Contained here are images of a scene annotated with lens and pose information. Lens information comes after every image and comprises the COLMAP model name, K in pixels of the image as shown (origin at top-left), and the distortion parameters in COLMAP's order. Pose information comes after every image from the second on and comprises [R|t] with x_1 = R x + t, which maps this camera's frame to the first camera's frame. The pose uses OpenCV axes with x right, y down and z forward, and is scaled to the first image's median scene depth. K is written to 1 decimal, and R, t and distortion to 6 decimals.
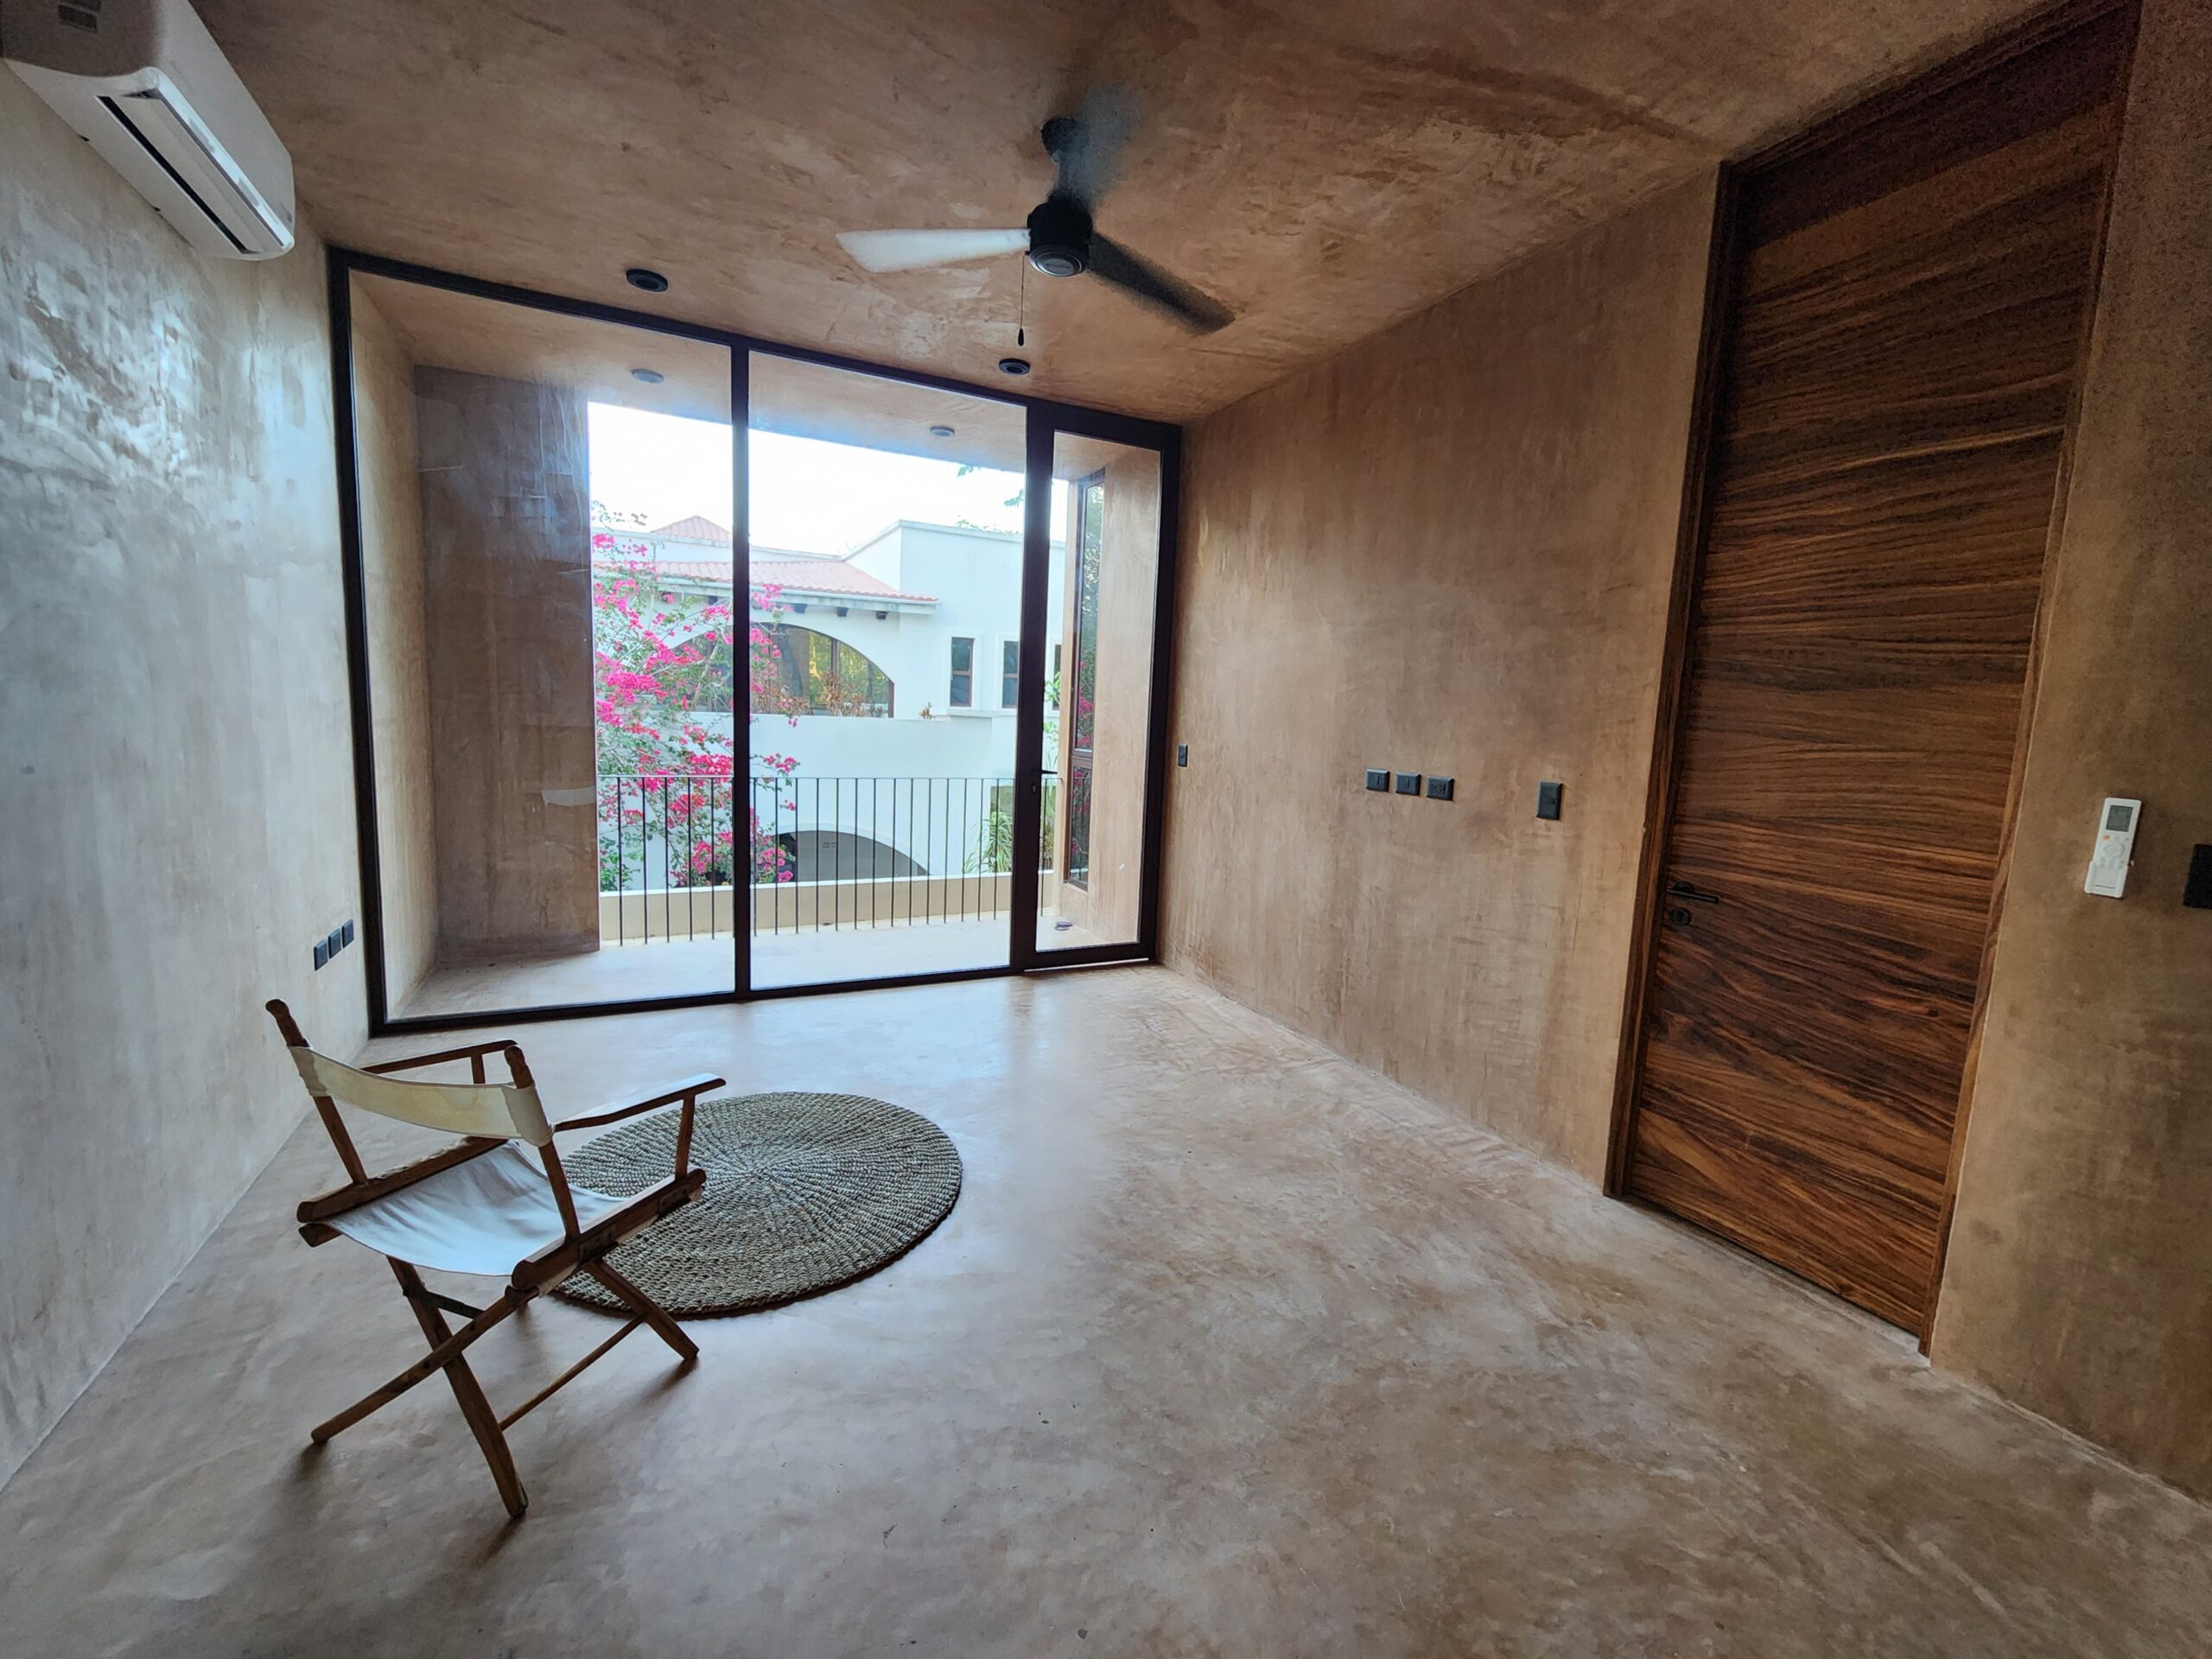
lens RADIAL K [[895.3, 0, 1101.6], [0, 895.3, 819.0], [0, 0, 1]] dist [-0.001735, 0.000290]
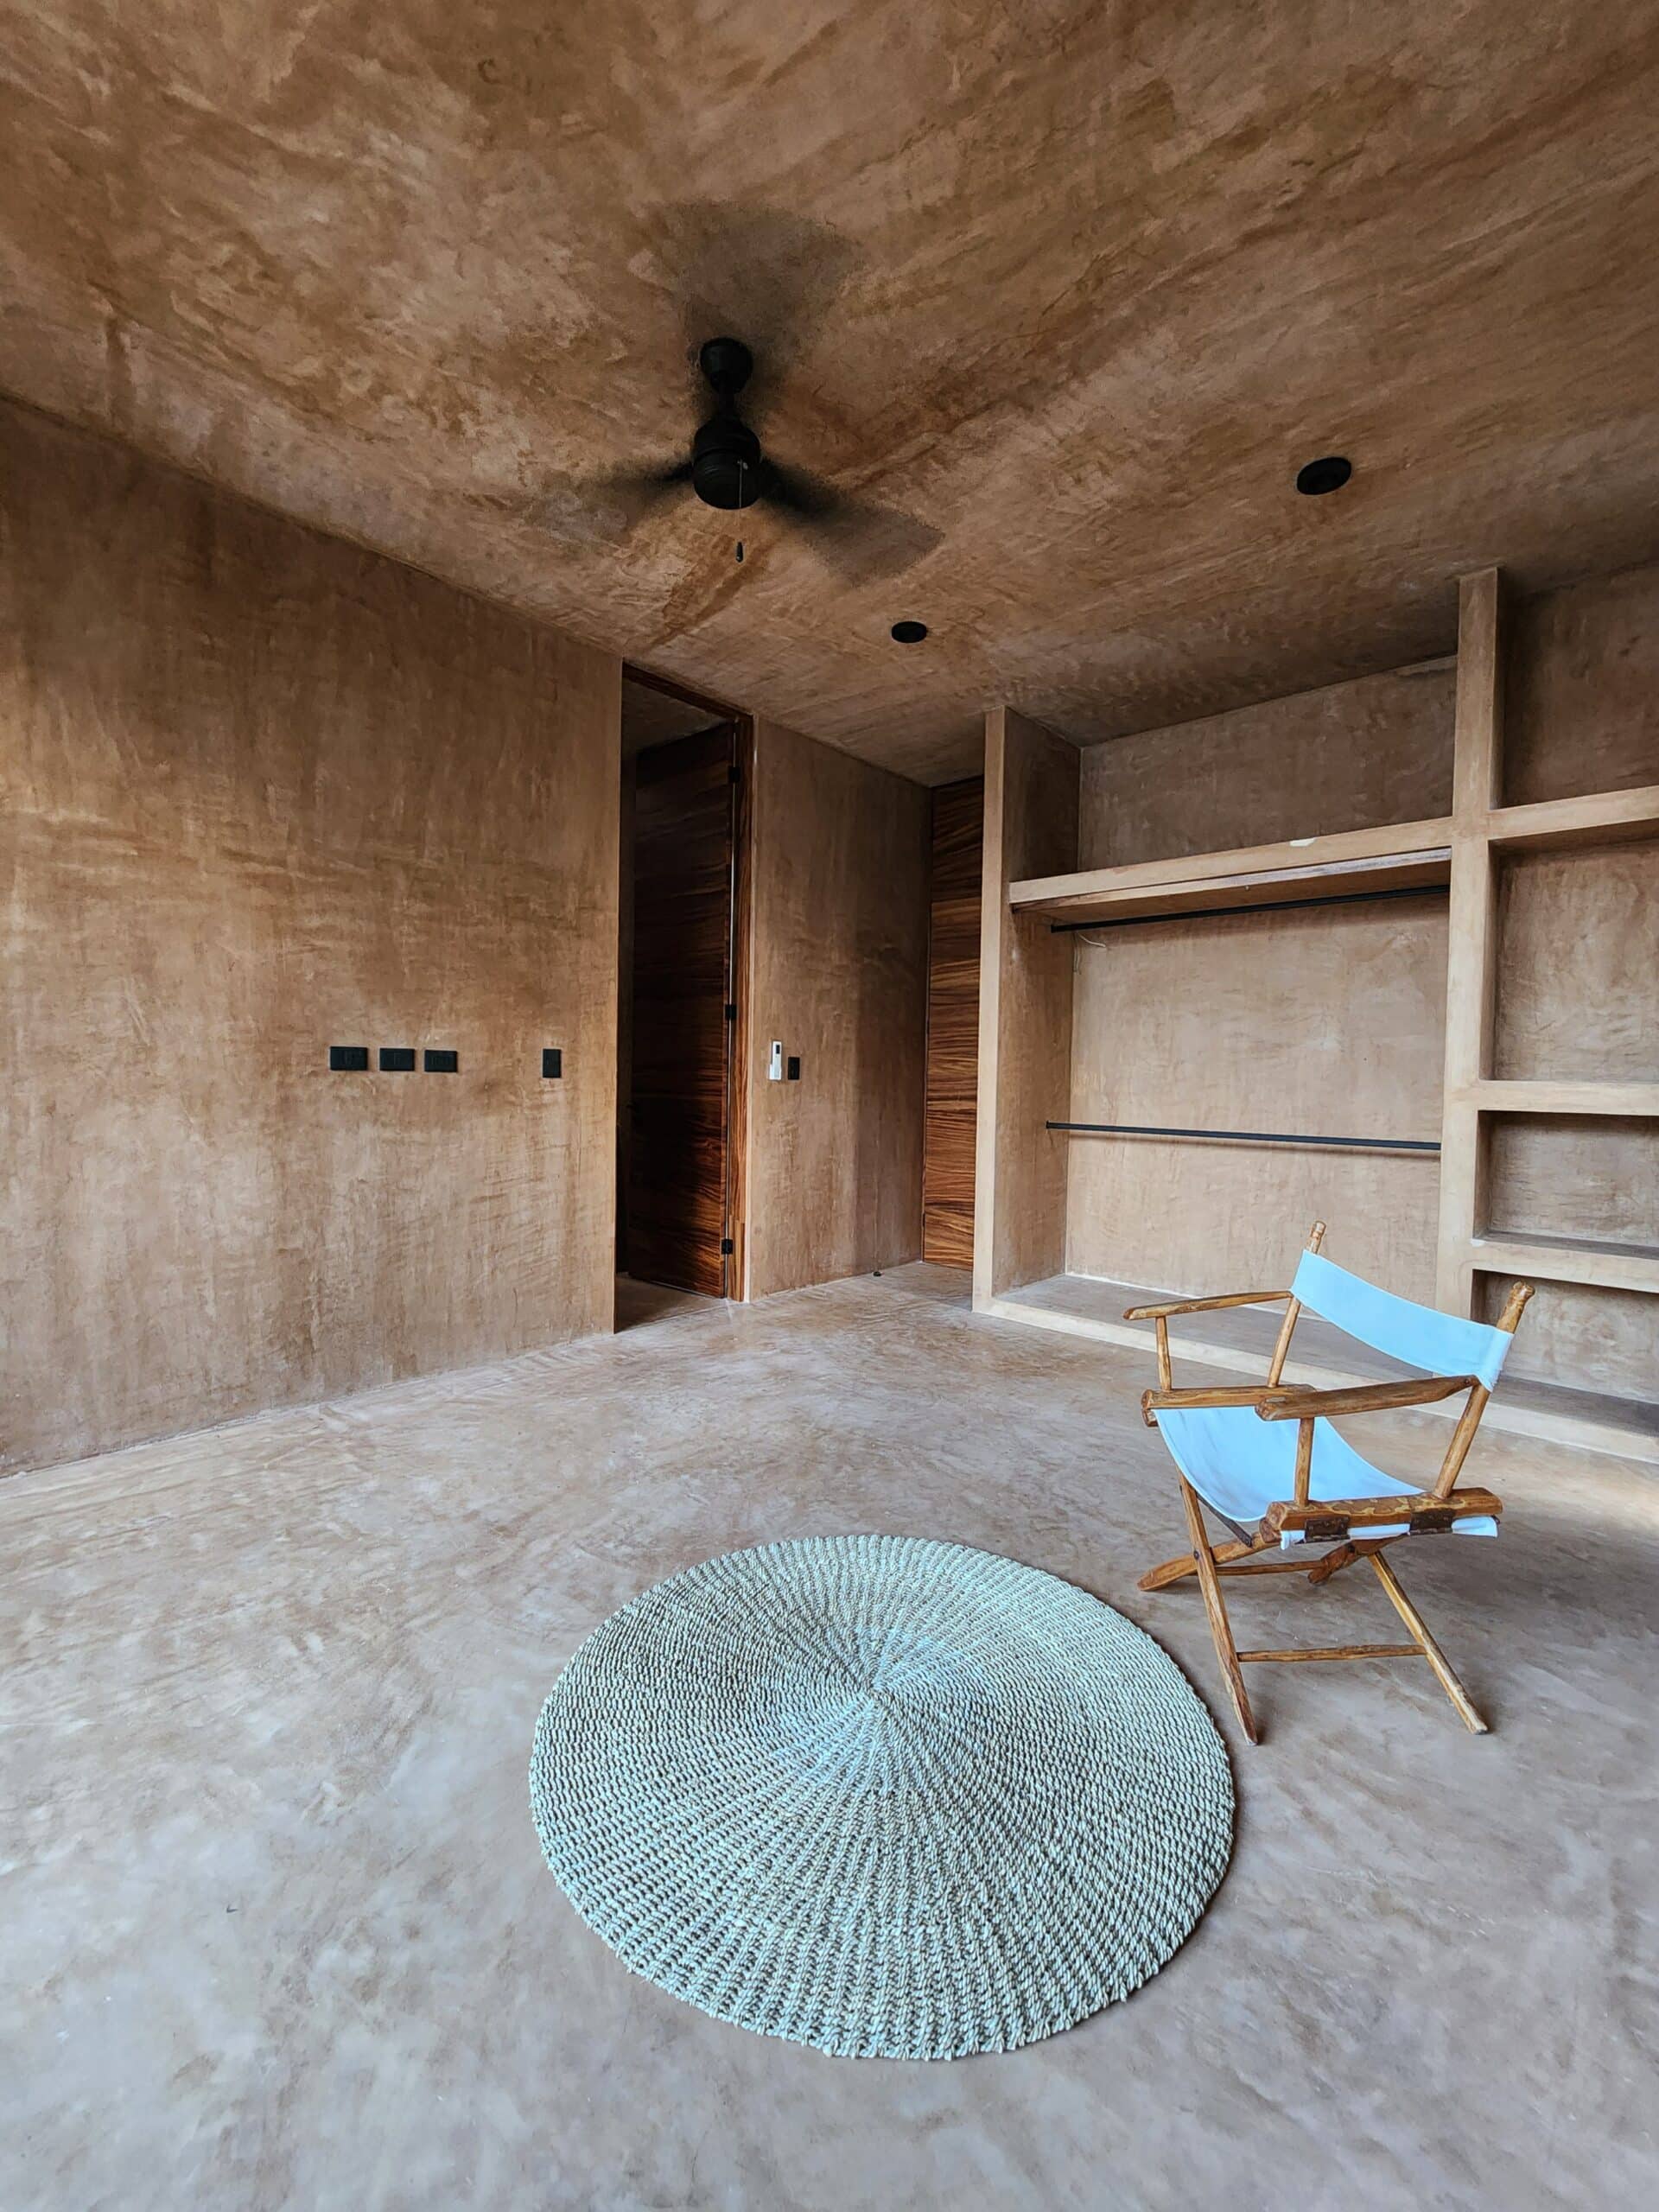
lens RADIAL K [[895.3, 0, 838.2], [0, 895.3, 1097.6], [0, 0, 1]] dist [-0.001735, 0.000290]
pose [[-0.360515, -0.071496, 0.930009, -0.796517], [0.077132, 0.991358, 0.106112, -0.072243], [-0.929559, 0.109989, -0.351885, 1.030675]]
